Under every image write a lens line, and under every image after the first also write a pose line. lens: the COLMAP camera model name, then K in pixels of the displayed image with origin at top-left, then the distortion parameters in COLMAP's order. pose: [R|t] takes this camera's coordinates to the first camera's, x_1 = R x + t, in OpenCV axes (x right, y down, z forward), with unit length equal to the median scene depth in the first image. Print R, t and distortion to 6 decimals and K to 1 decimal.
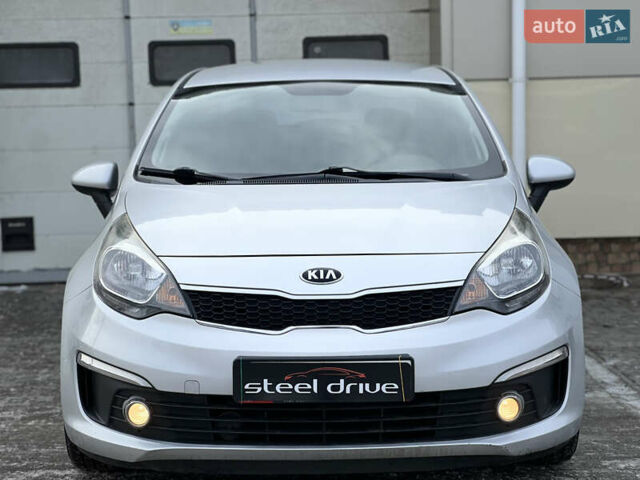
lens RADIAL K [[1447.3, 0, 320.0], [0, 1447.3, 240.0], [0, 0, 1]] dist [0.012054, 0.113231]
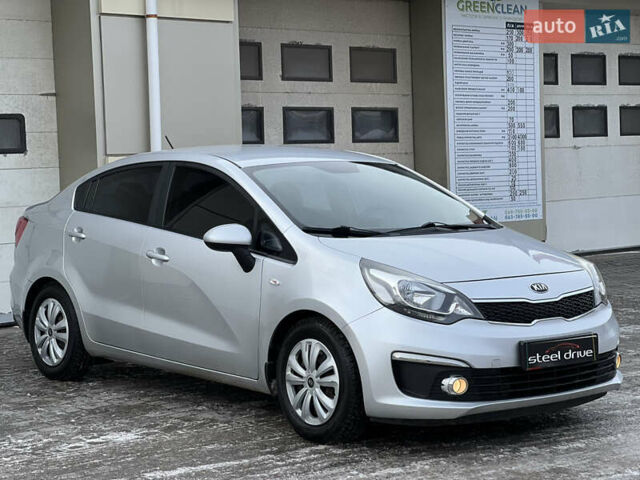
lens RADIAL K [[1478.2, 0, 320.0], [0, 1478.2, 240.0], [0, 0, 1]] dist [0.006320, -0.075520]
pose [[0.790877, -0.035352, 0.610954, -1.173998], [0.061359, 0.997880, -0.021688, -0.007890], [-0.608892, 0.054640, 0.791369, -0.145169]]
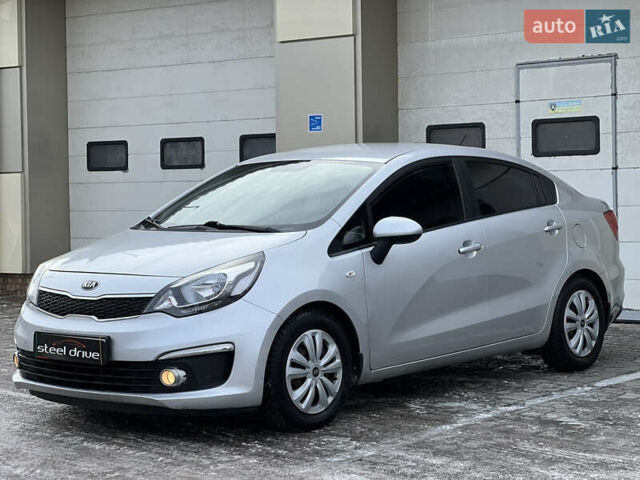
lens RADIAL K [[1349.3, 0, 320.0], [0, 1349.3, 240.0], [0, 0, 1]] dist [0.340489, -0.057542]
pose [[0.755693, 0.032006, -0.654143, 1.204219], [-0.053496, 0.998484, -0.012947, -0.021227], [0.652737, 0.044778, 0.756260, -0.008435]]
